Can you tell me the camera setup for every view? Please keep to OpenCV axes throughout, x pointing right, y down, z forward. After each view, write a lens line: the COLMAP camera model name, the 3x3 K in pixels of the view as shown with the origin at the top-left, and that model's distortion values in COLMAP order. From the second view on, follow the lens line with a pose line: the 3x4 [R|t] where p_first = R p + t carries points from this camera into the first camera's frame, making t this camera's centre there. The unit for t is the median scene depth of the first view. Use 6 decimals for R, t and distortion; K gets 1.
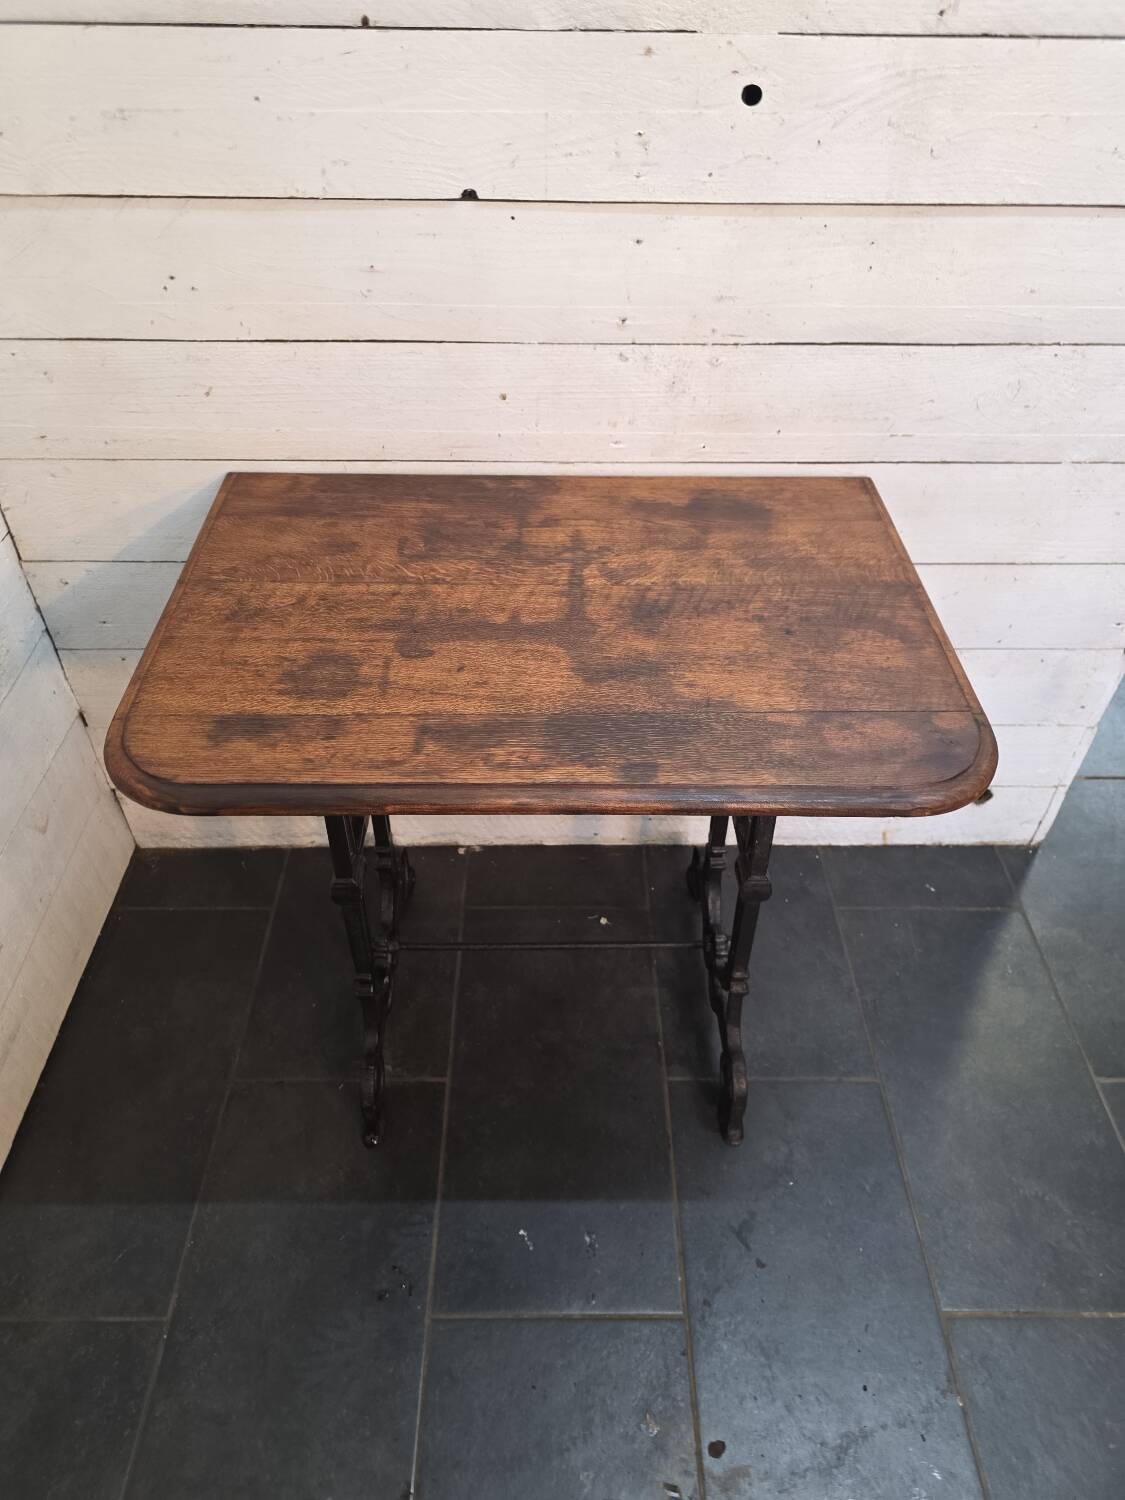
lens RADIAL K [[1014.6, 0, 558.1], [0, 1014.6, 757.3], [0, 0, 1]] dist [0.027072, -0.021504]
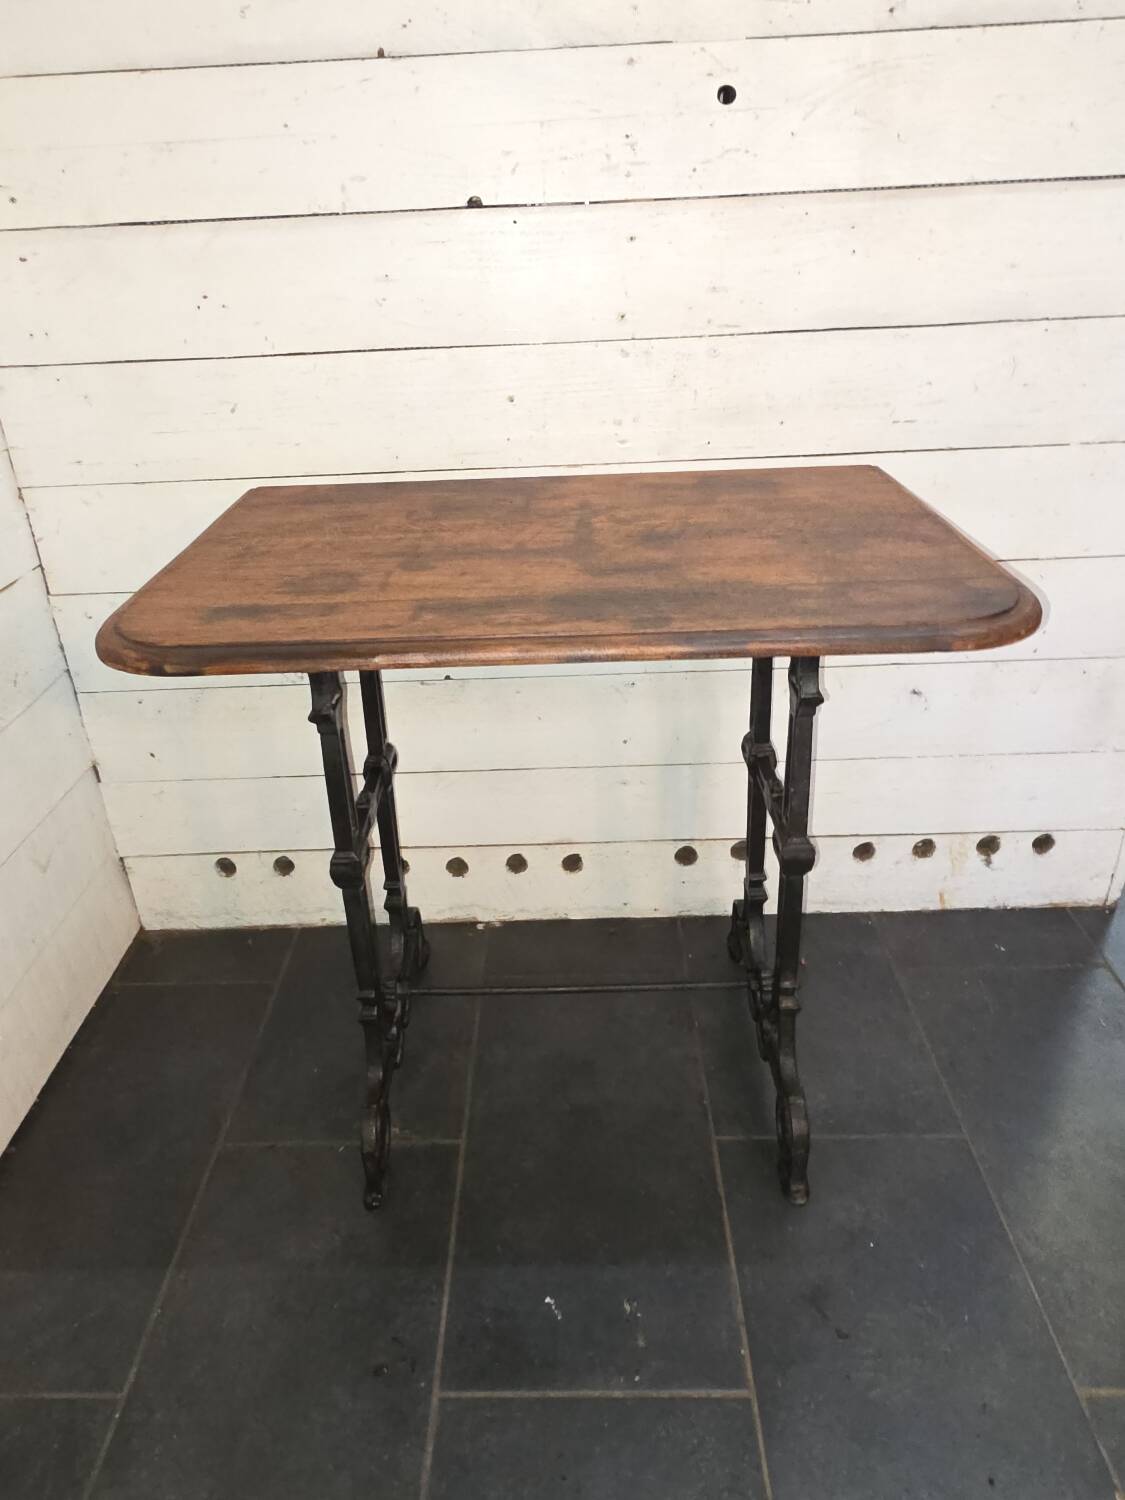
lens RADIAL K [[1014.6, 0, 539.7], [0, 1014.6, 760.2], [0, 0, 1]] dist [0.027072, -0.021504]
pose [[0.998126, -0.034302, -0.050680, 0.015386], [0.020025, 0.965619, -0.259189, 0.268400], [0.057829, 0.257688, 0.964496, 0.088554]]
